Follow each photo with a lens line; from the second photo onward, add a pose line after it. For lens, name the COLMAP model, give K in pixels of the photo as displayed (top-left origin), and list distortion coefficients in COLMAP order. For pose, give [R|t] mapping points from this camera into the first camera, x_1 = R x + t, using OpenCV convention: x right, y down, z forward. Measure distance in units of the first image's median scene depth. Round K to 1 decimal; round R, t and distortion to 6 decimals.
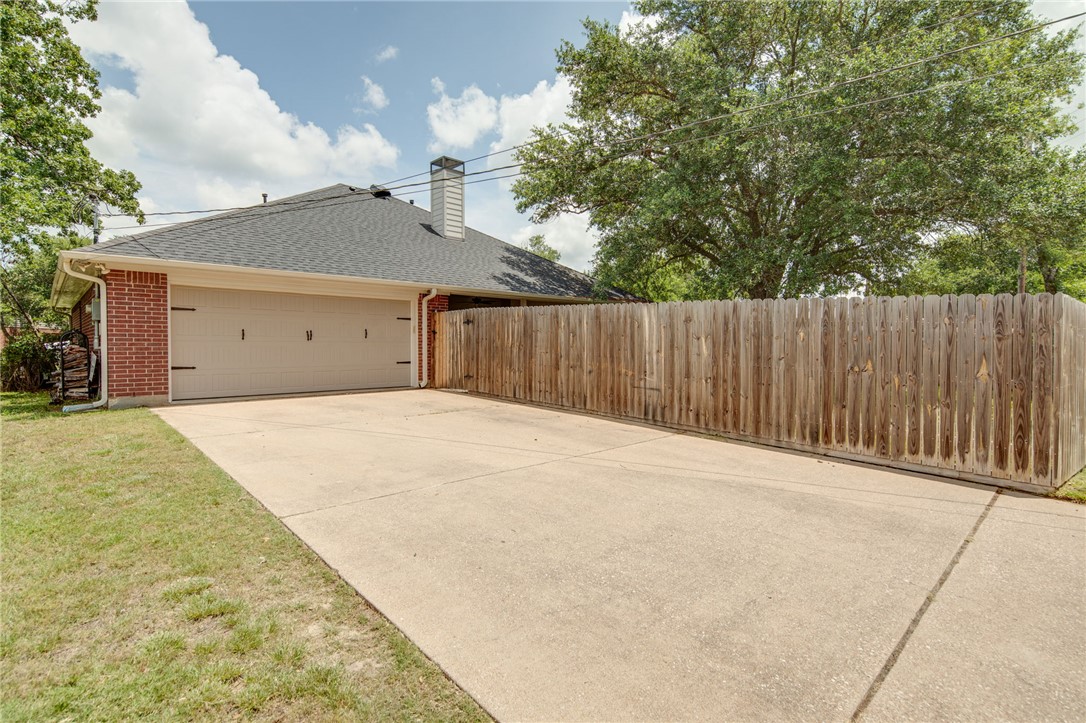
lens RADIAL K [[521.7, 0, 545.2], [0, 521.7, 350.3], [0, 0, 1]] dist [-0.001031, -0.002084]
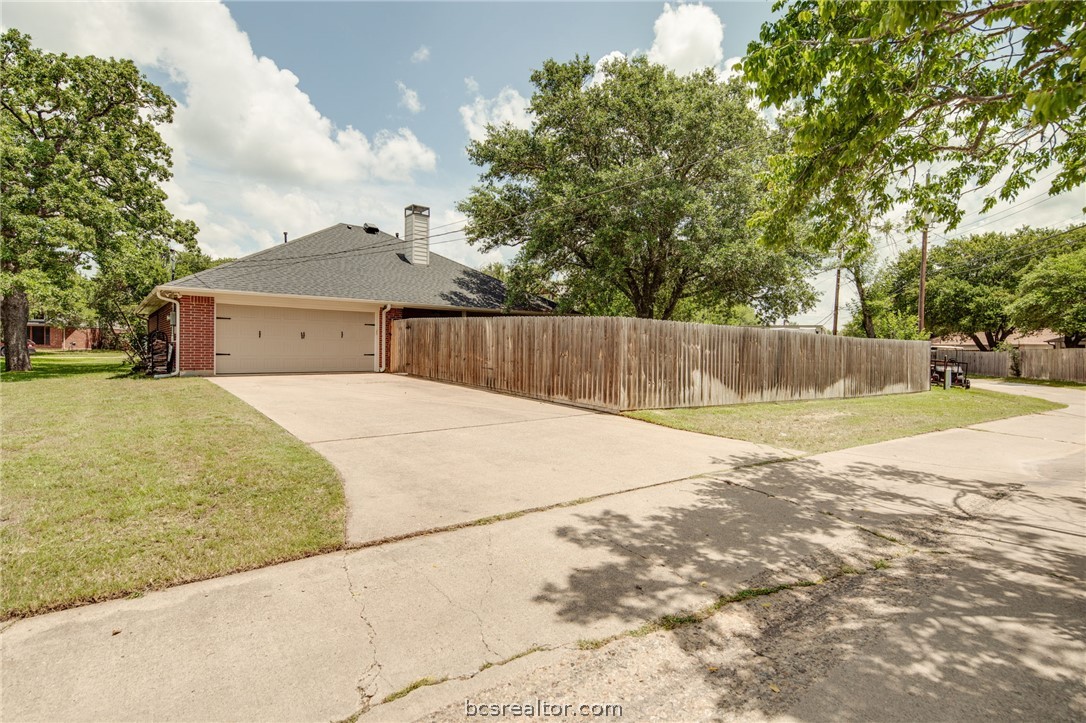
lens RADIAL K [[521.7, 0, 545.2], [0, 521.7, 350.3], [0, 0, 1]] dist [-0.001031, -0.002084]
pose [[0.997694, 0.010850, -0.066996, 0.322725], [-0.011453, 0.999897, -0.008621, 0.018046], [0.066896, 0.009368, 0.997716, -0.429253]]
